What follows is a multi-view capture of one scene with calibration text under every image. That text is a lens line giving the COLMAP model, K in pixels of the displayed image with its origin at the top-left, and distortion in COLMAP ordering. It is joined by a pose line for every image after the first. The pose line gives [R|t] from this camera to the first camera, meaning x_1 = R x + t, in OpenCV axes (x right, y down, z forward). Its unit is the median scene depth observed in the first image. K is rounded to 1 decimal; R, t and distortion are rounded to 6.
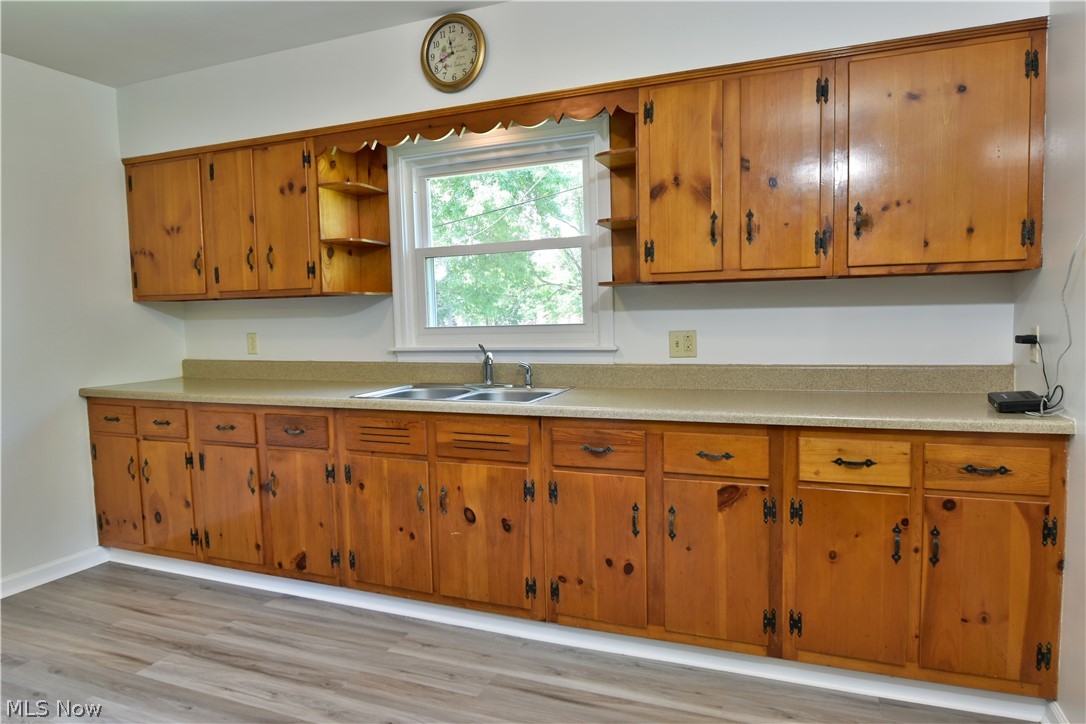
lens RADIAL K [[660.2, 0, 544.4], [0, 660.2, 363.3], [0, 0, 1]] dist [-0.011974, -0.006805]
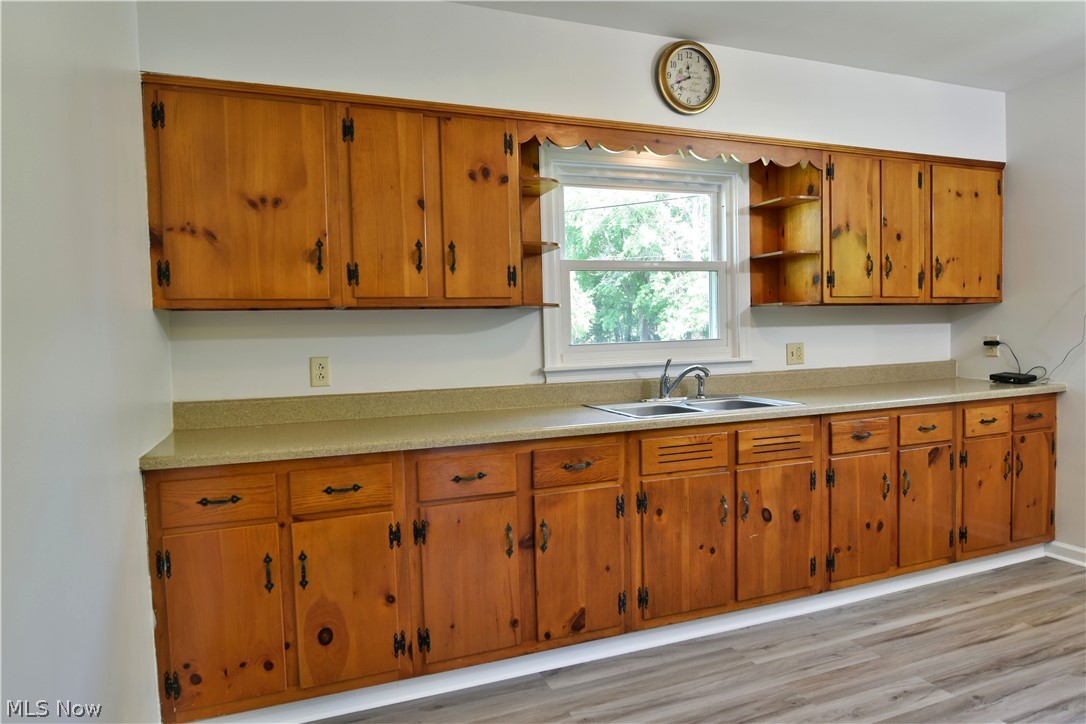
lens RADIAL K [[660.2, 0, 544.1], [0, 660.2, 364.0], [0, 0, 1]] dist [-0.011974, -0.006805]
pose [[0.732601, -0.028281, 0.680071, -0.988187], [0.060364, 0.997899, -0.023529, -0.009361], [-0.677977, 0.058289, 0.732769, 0.403935]]
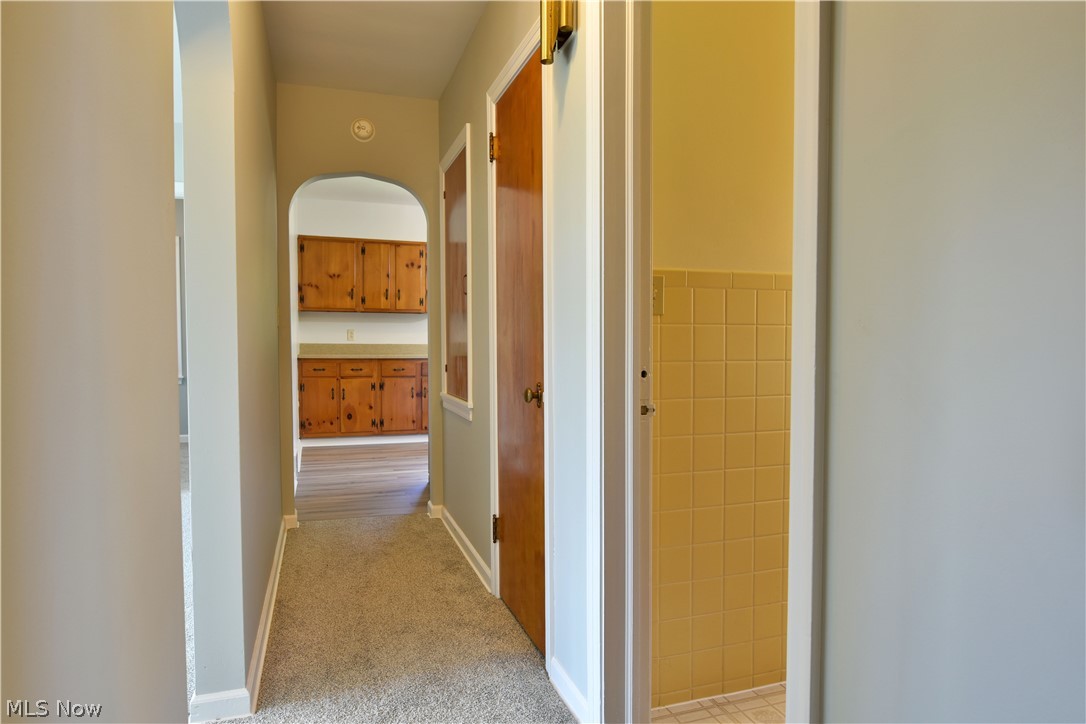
lens RADIAL K [[660.2, 0, 543.3], [0, 660.2, 364.7], [0, 0, 1]] dist [-0.011974, -0.006805]
pose [[0.763756, 0.001247, 0.645504, -1.659957], [0.027303, 0.999041, -0.034235, 0.182226], [-0.644927, 0.043771, 0.762989, -1.106557]]
